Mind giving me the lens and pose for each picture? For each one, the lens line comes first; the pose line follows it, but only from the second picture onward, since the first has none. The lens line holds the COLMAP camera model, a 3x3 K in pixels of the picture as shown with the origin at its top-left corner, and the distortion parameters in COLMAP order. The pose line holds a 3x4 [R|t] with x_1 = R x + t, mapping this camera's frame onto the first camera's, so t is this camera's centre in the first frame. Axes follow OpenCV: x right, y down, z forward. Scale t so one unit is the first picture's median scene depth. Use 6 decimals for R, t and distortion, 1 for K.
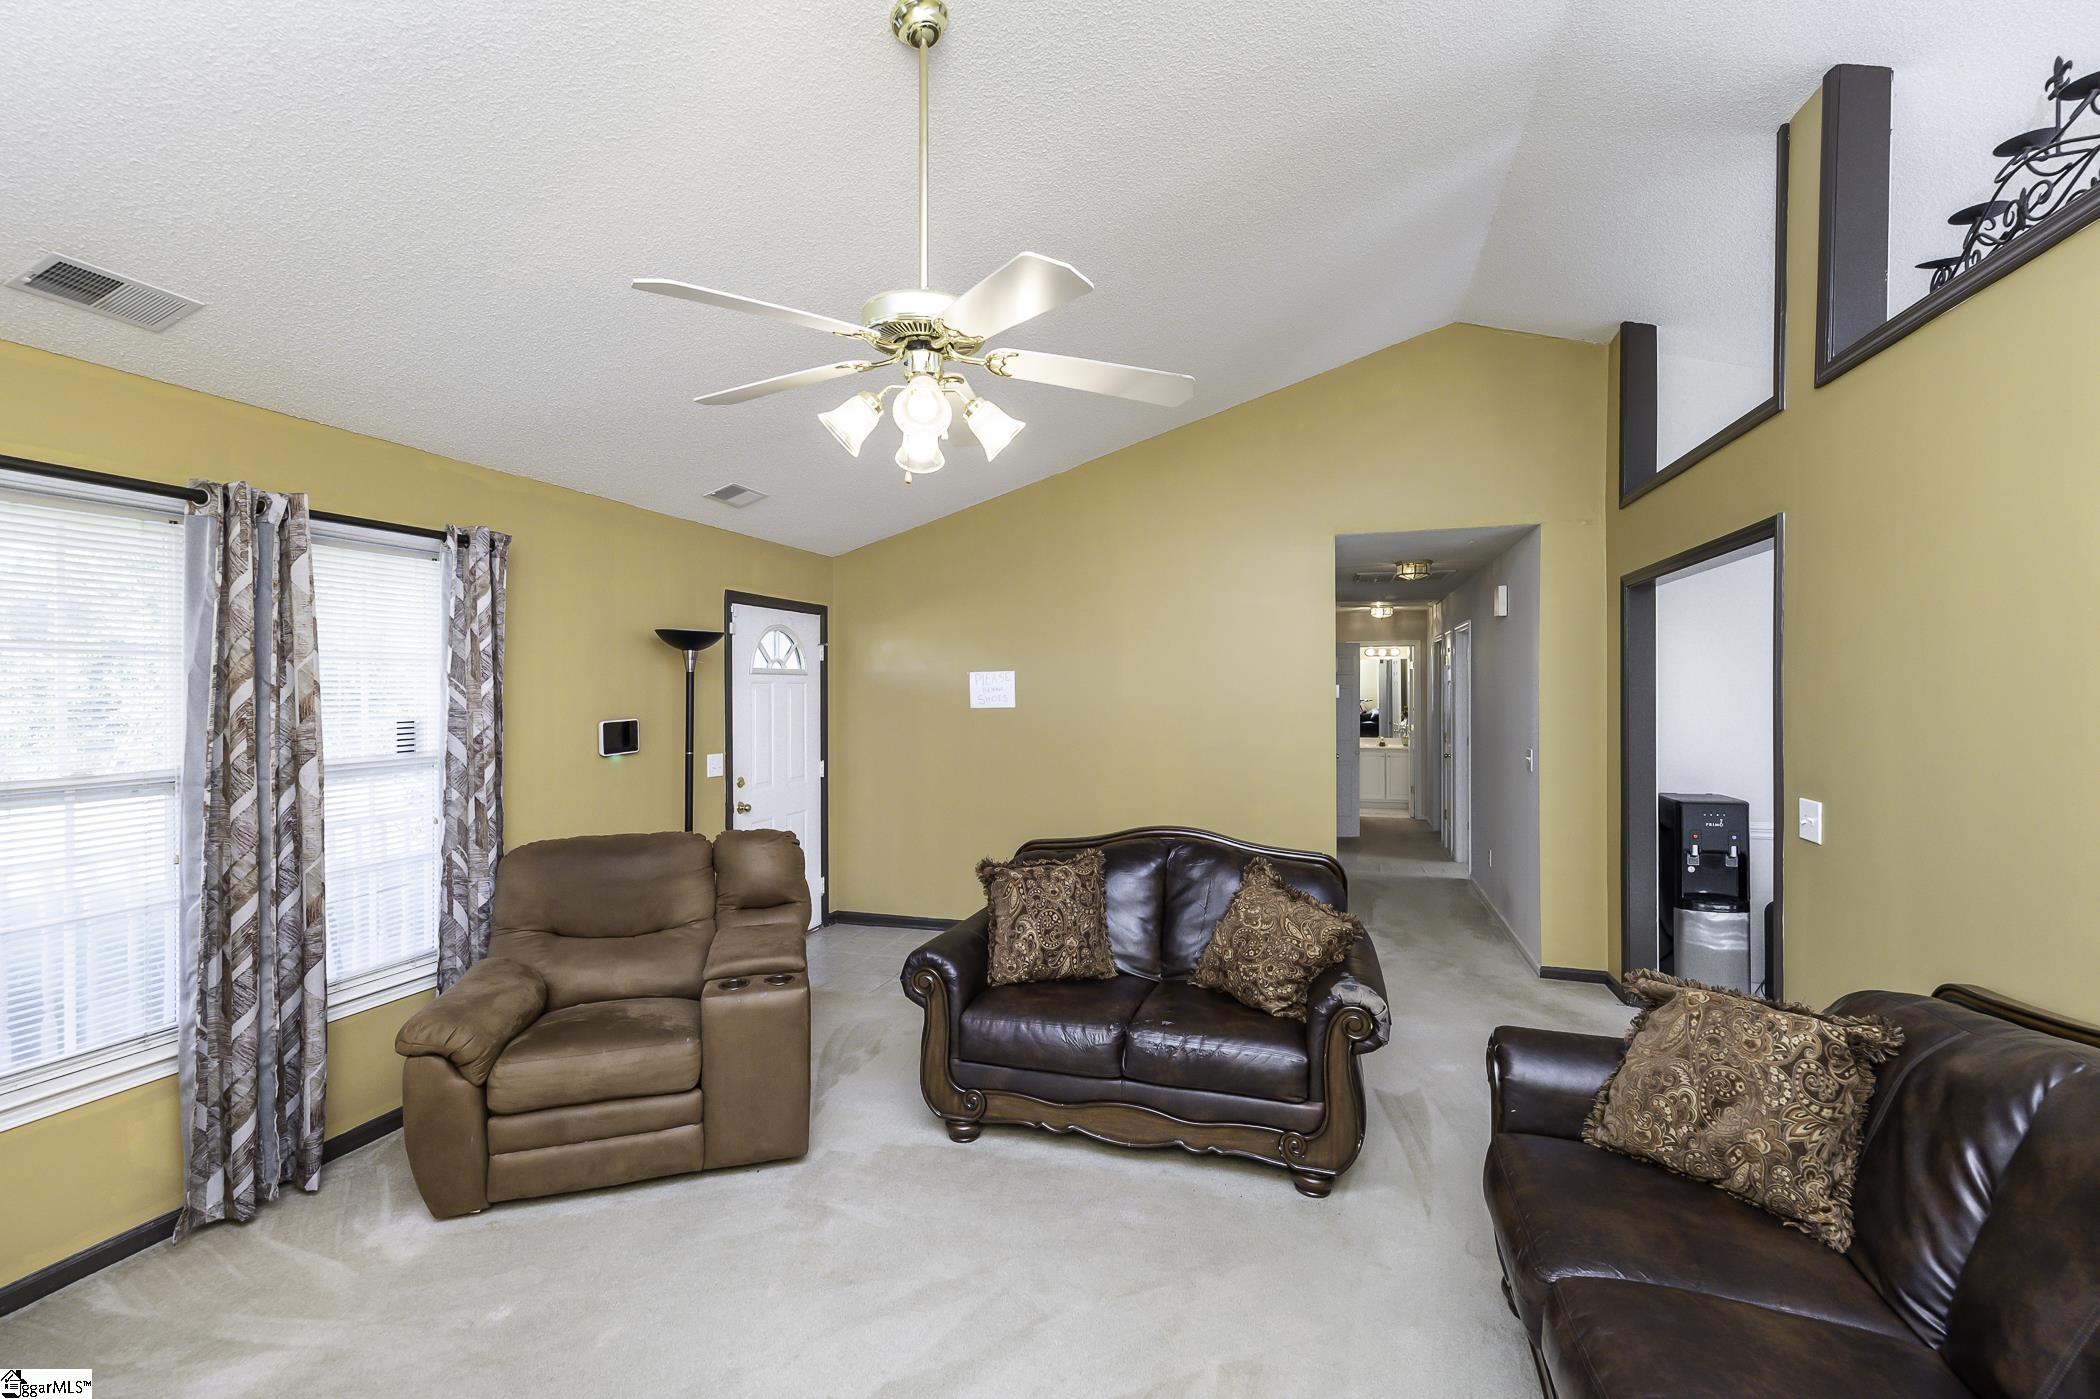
lens RADIAL K [[902.7, 0, 1056.9], [0, 902.7, 698.8], [0, 0, 1]] dist [-0.000122, -0.000027]
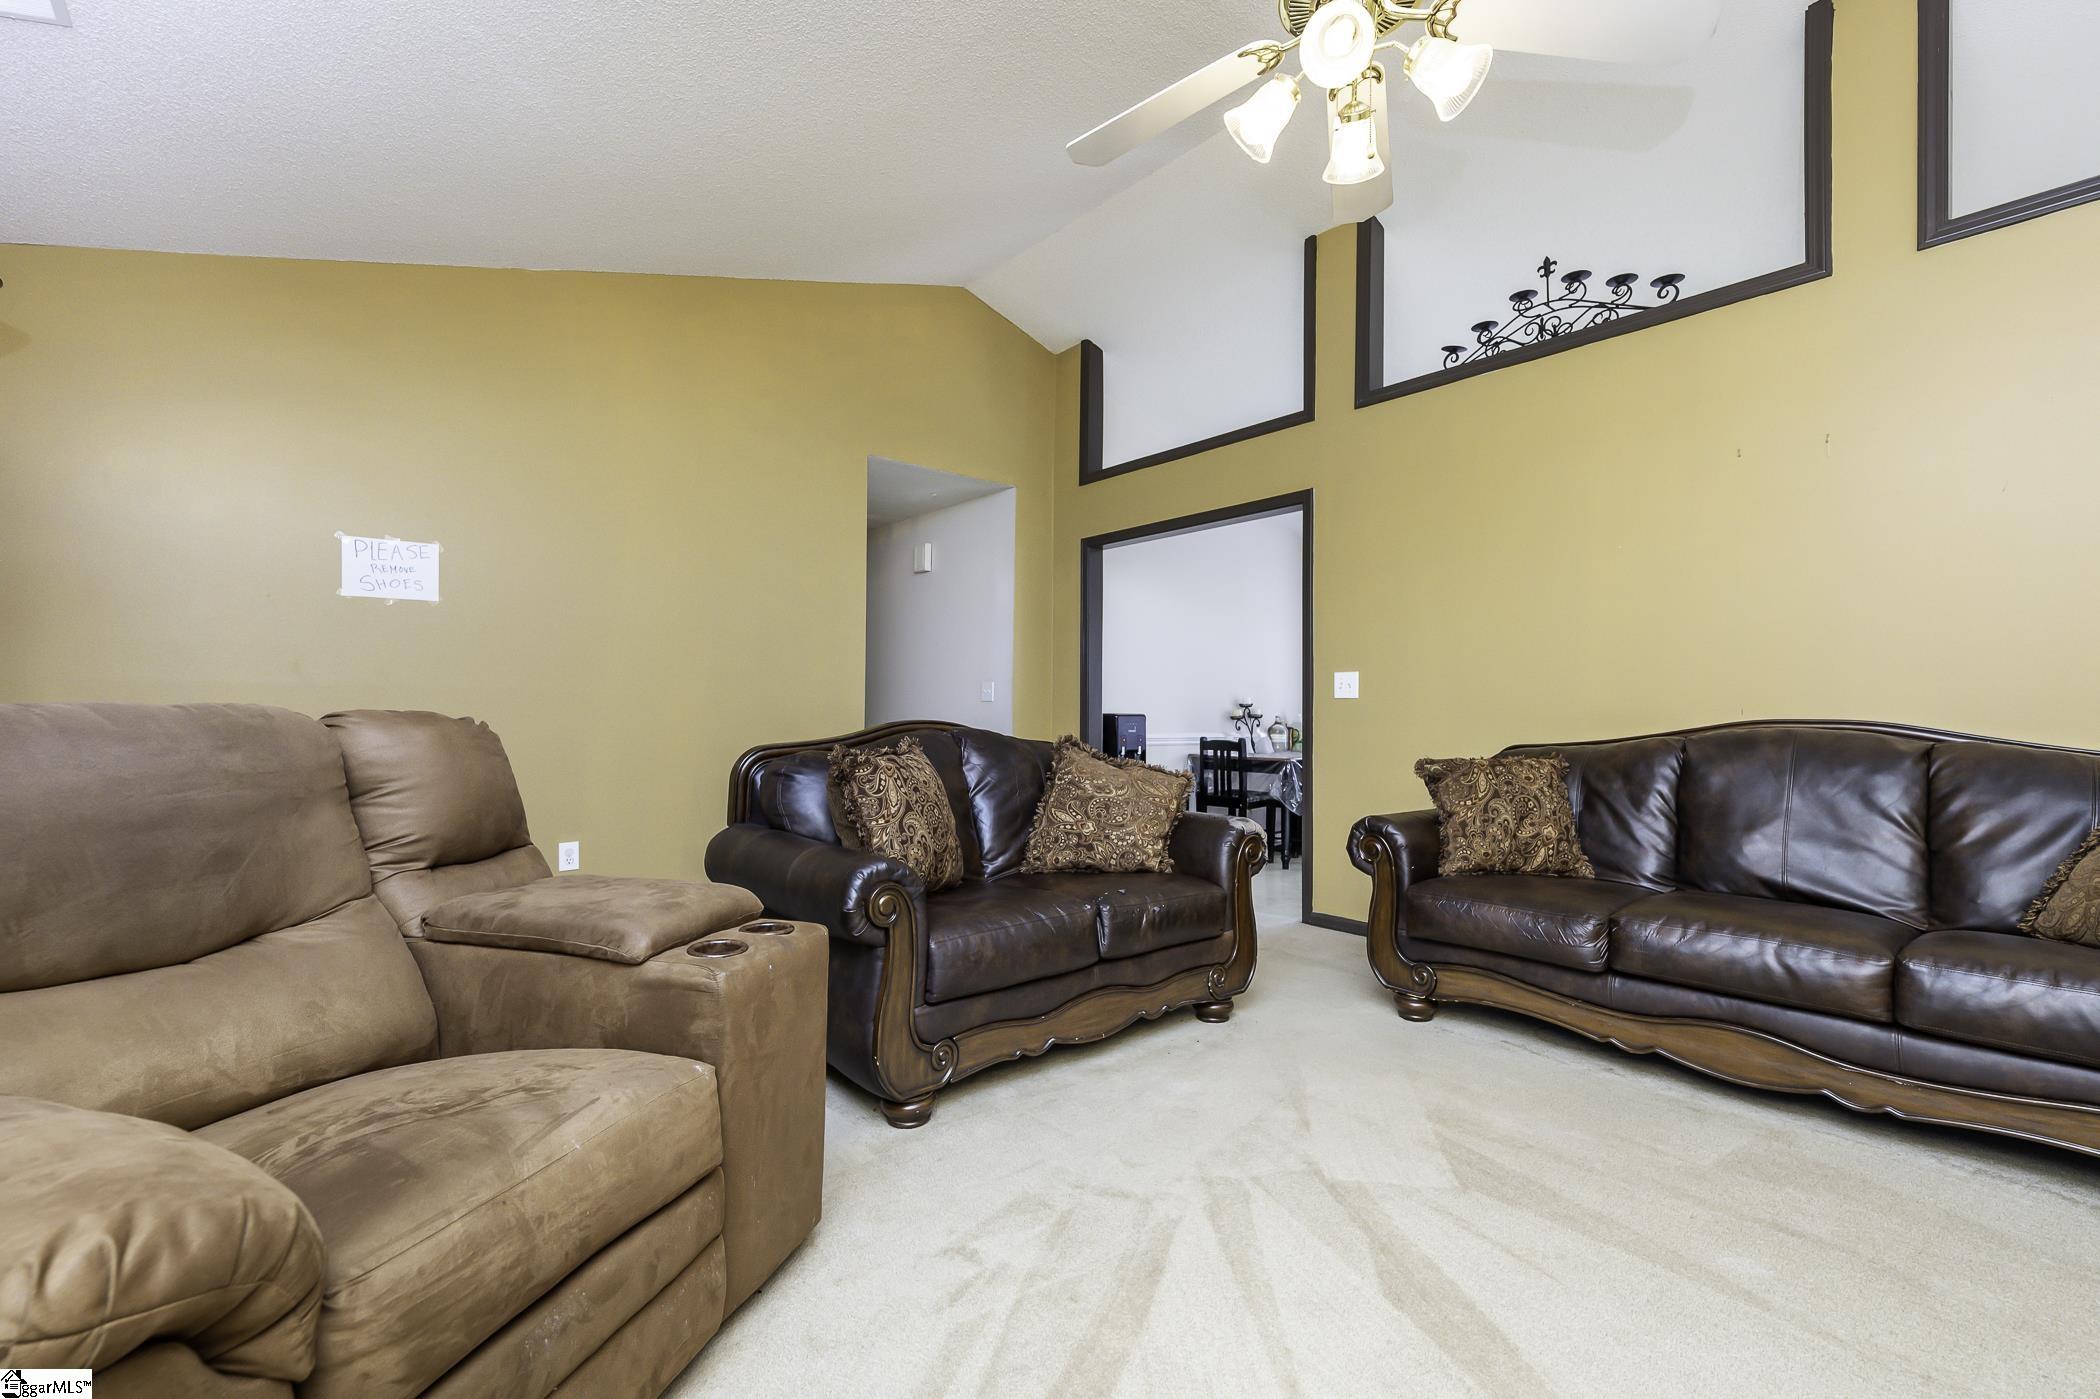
lens RADIAL K [[902.7, 0, 1058.2], [0, 902.7, 702.2], [0, 0, 1]] dist [-0.000122, -0.000027]
pose [[0.531381, 0.019578, 0.846907, -0.562500], [-0.000114, 0.999735, -0.023040, 0.152479], [-0.847133, 0.012146, 0.531242, 0.457046]]
